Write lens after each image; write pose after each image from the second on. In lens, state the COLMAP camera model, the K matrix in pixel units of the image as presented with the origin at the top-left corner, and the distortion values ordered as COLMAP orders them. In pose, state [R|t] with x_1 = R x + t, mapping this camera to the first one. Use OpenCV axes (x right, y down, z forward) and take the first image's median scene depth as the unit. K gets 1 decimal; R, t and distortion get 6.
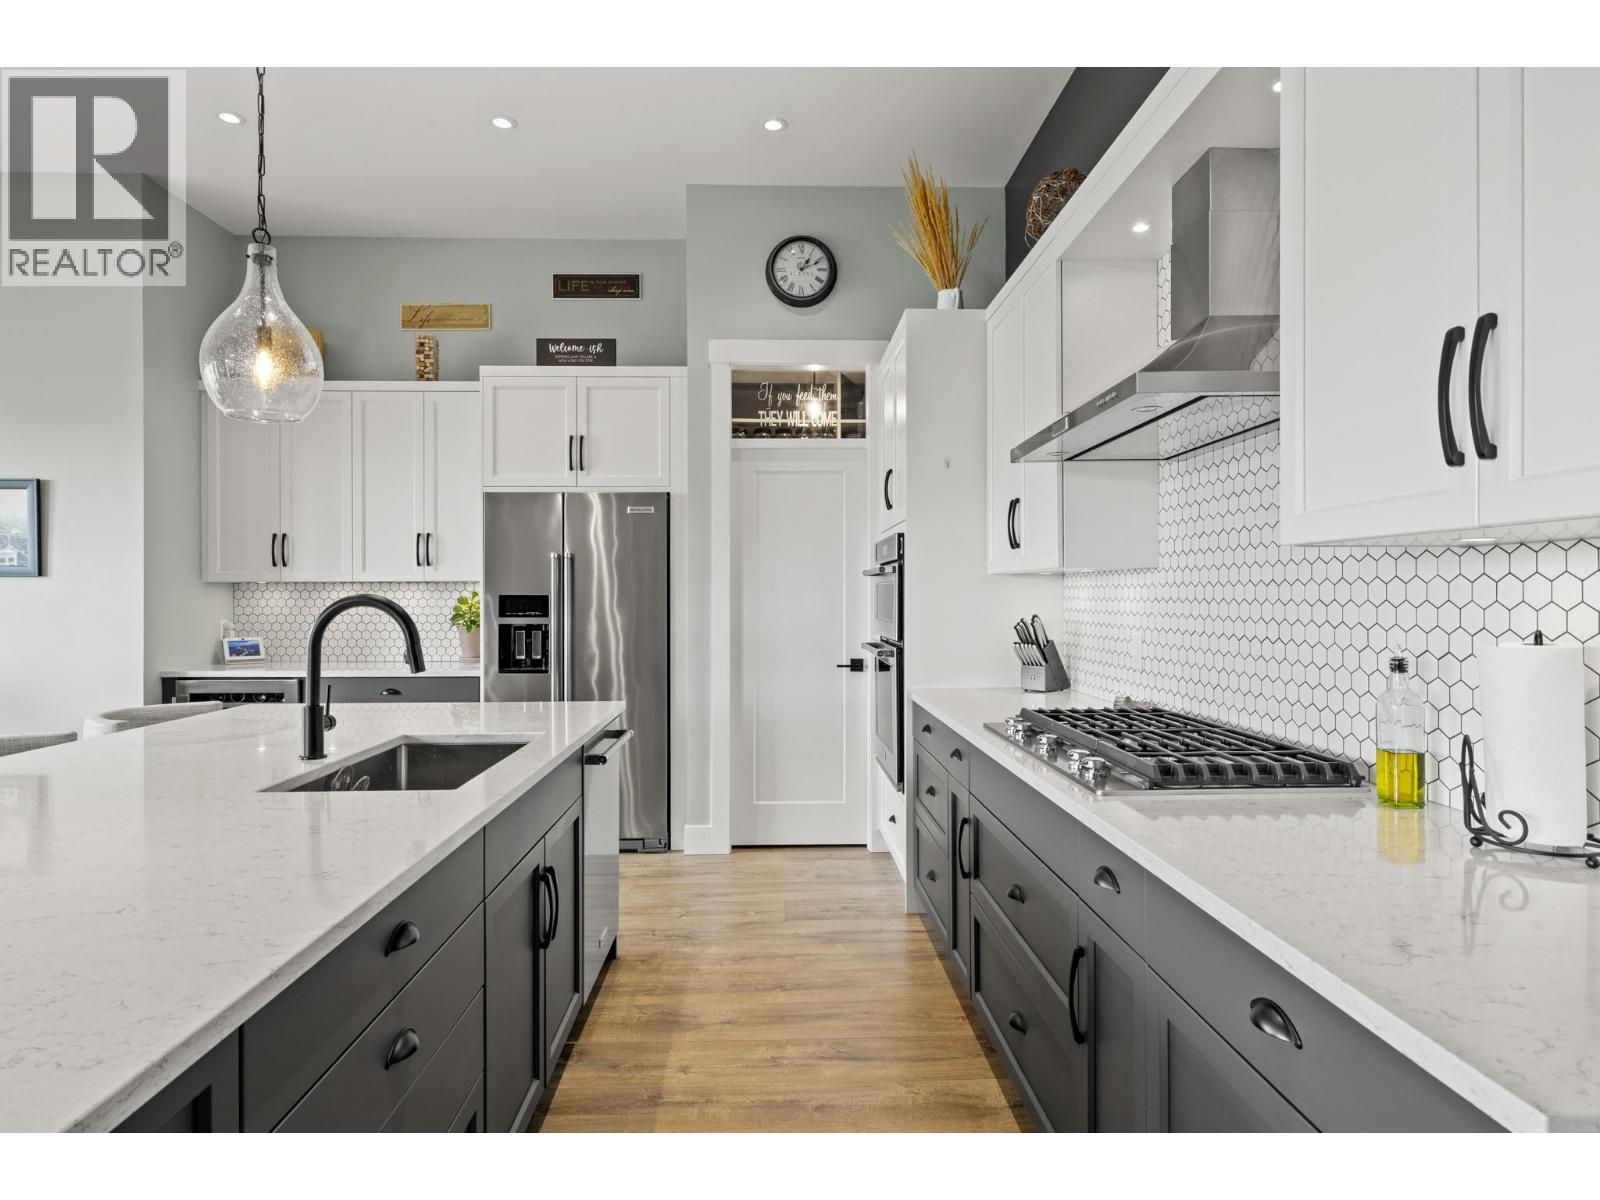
lens RADIAL K [[964.9, 0, 800.0], [0, 964.9, 600.0], [0, 0, 1]] dist [-0.047842, 0.000333]
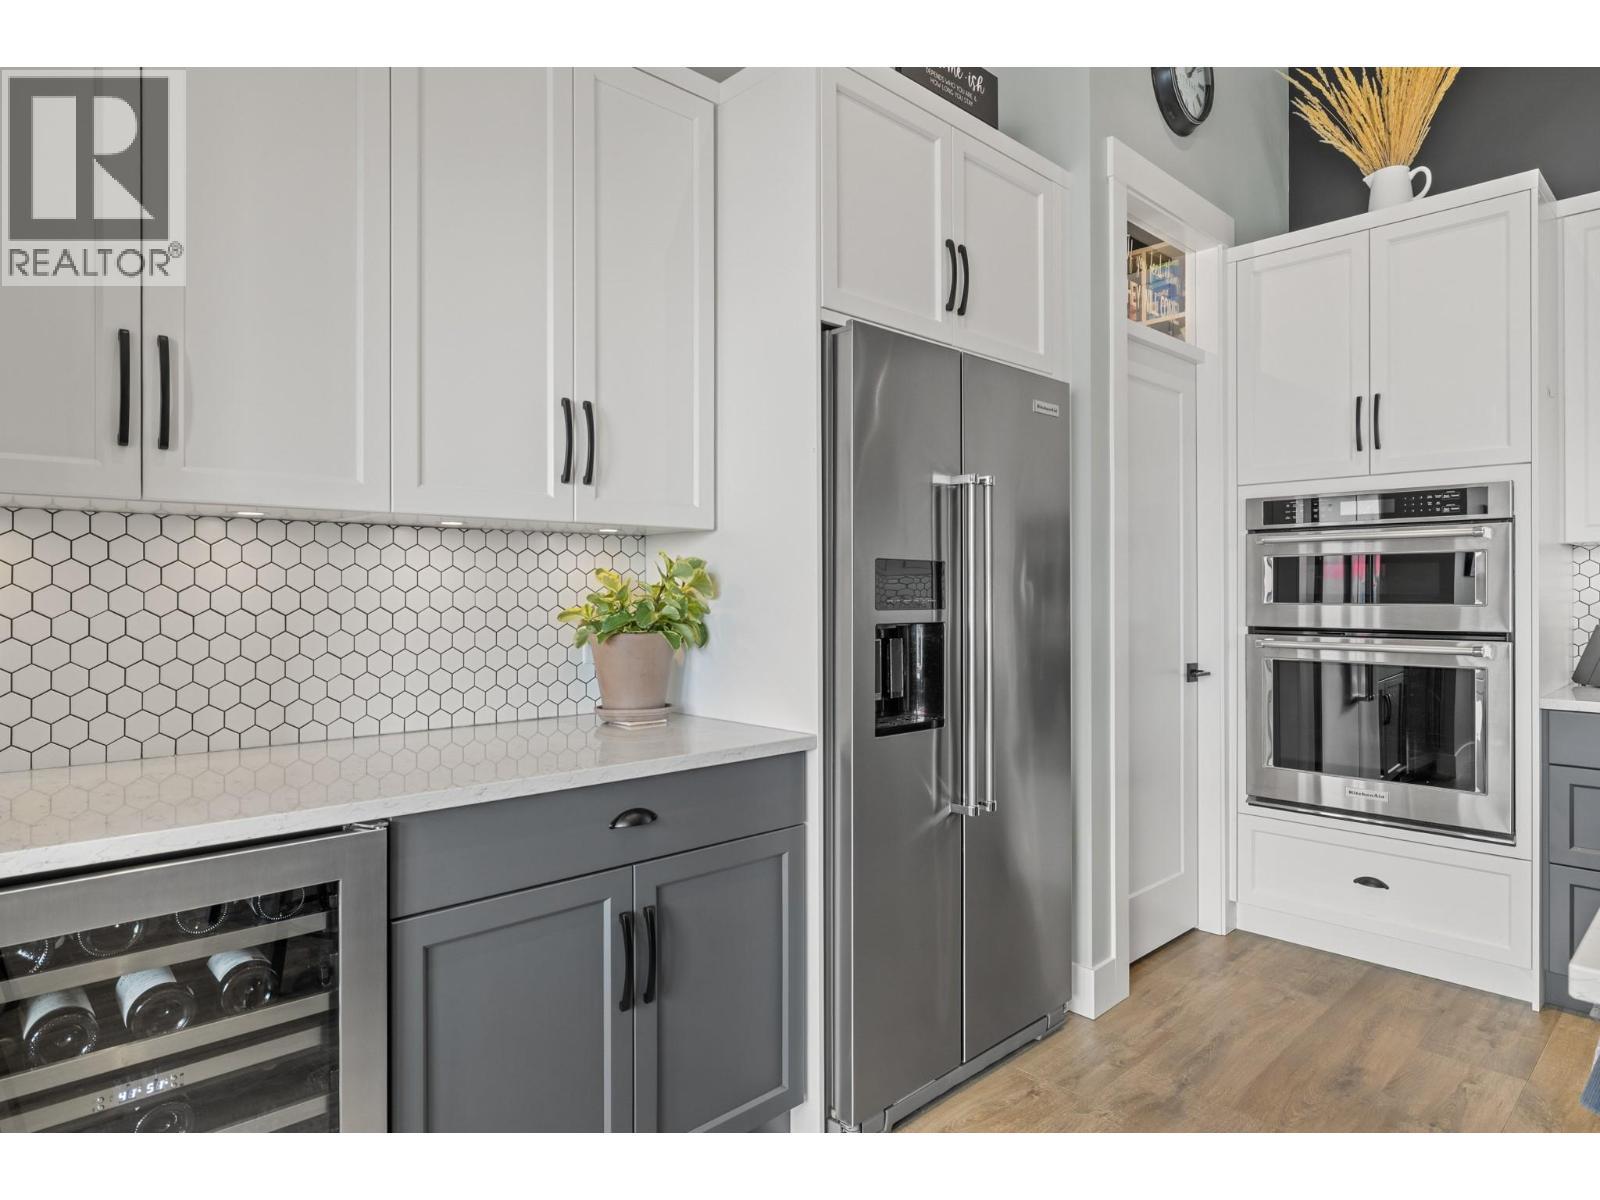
lens RADIAL K [[964.9, 0, 800.0], [0, 964.9, 600.0], [0, 0, 1]] dist [-0.047842, 0.000333]
pose [[0.732887, -0.007241, 0.680312, -0.595559], [-0.000478, 0.999938, 0.011158, 0.007556], [-0.680351, -0.008503, 0.732837, 0.654388]]
